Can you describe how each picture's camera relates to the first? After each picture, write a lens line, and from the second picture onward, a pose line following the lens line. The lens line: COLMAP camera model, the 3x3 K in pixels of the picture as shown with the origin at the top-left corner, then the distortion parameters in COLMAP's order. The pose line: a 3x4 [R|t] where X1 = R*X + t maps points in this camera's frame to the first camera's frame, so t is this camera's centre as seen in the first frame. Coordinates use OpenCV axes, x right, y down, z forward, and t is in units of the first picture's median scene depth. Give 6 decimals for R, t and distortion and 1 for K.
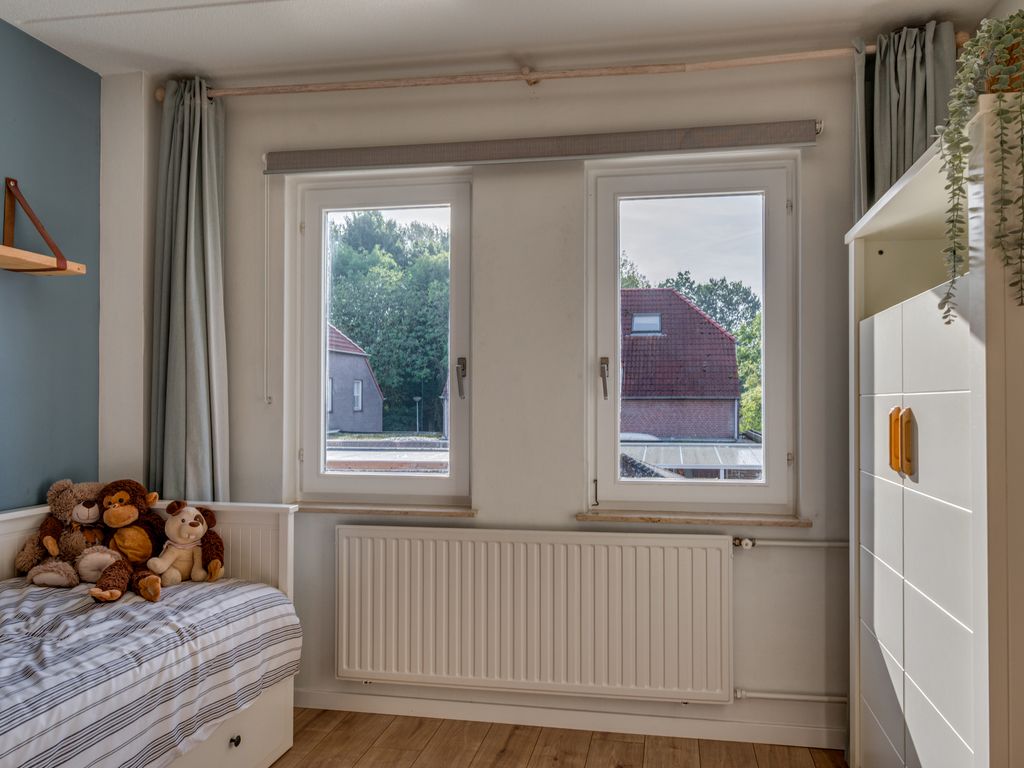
lens RADIAL K [[678.1, 0, 512.0], [0, 678.1, 384.0], [0, 0, 1]] dist [-0.005364, 0.000737]
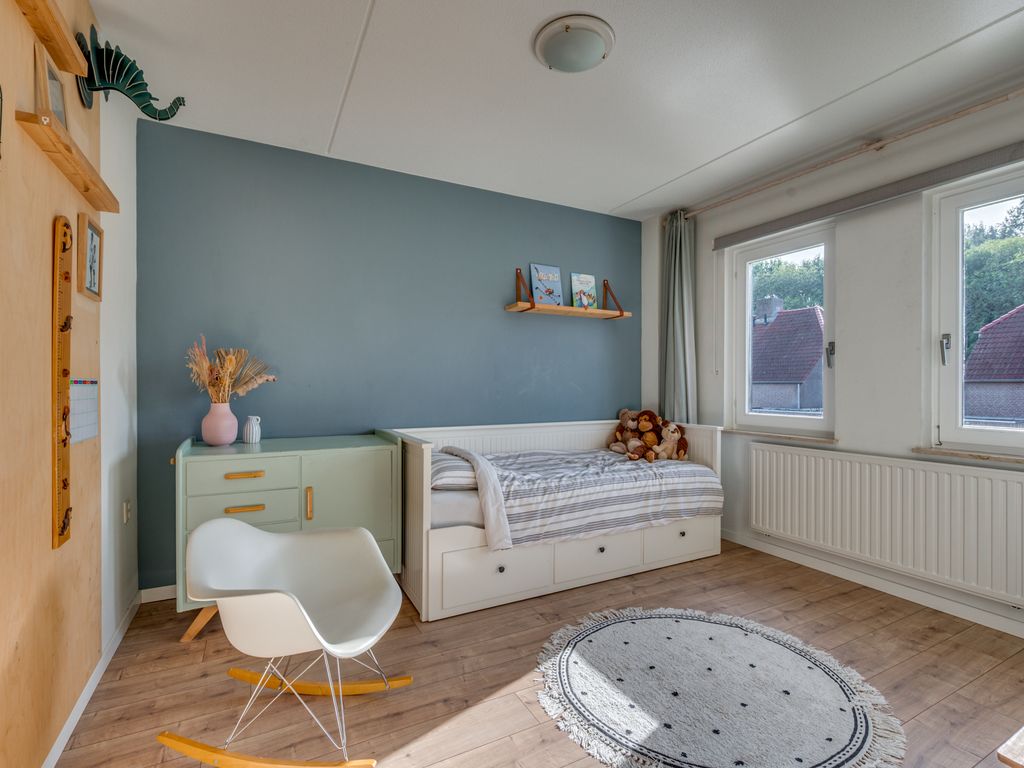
lens RADIAL K [[492.2, 0, 512.0], [0, 492.2, 384.0], [0, 0, 1]] dist [-0.000644, -0.000055]
pose [[0.590646, -0.003628, -0.806922, 0.440033], [0.010313, 0.999942, 0.003052, 0.049942], [0.806865, -0.010124, 0.590650, -0.272847]]
